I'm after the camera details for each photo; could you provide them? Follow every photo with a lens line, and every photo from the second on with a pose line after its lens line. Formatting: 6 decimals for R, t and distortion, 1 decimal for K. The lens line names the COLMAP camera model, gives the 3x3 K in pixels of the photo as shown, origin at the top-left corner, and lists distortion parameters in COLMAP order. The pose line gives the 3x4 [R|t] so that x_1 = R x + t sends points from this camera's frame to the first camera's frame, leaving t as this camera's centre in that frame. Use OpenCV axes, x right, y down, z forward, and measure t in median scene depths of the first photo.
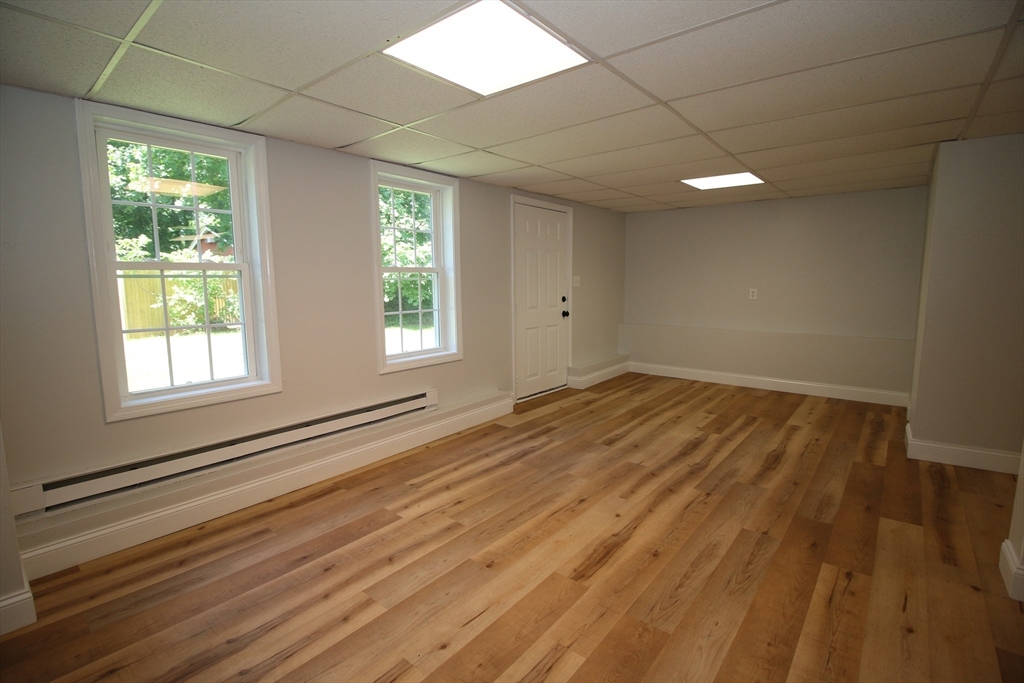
lens RADIAL K [[474.6, 0, 510.7], [0, 474.6, 337.8], [0, 0, 1]] dist [-0.007775, -0.003692]
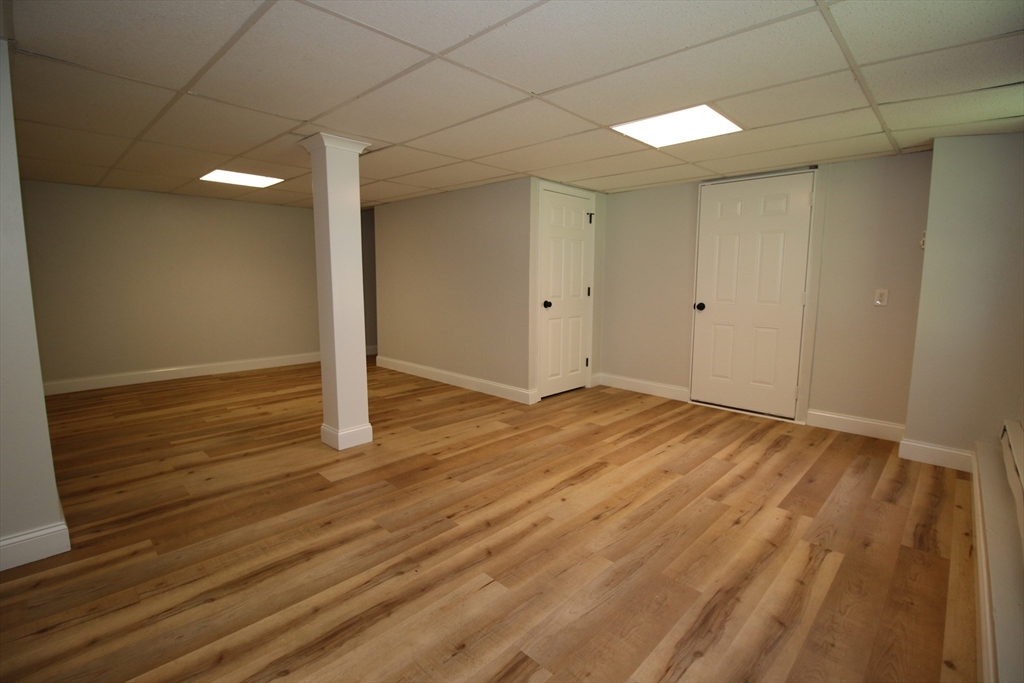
lens RADIAL K [[474.6, 0, 518.7], [0, 474.6, 337.9], [0, 0, 1]] dist [-0.007775, -0.003692]
pose [[-0.998315, -0.009212, 0.057294, 0.267660], [0.005275, 0.968827, 0.247683, -0.222657], [-0.057790, 0.247568, -0.967146, 1.917590]]
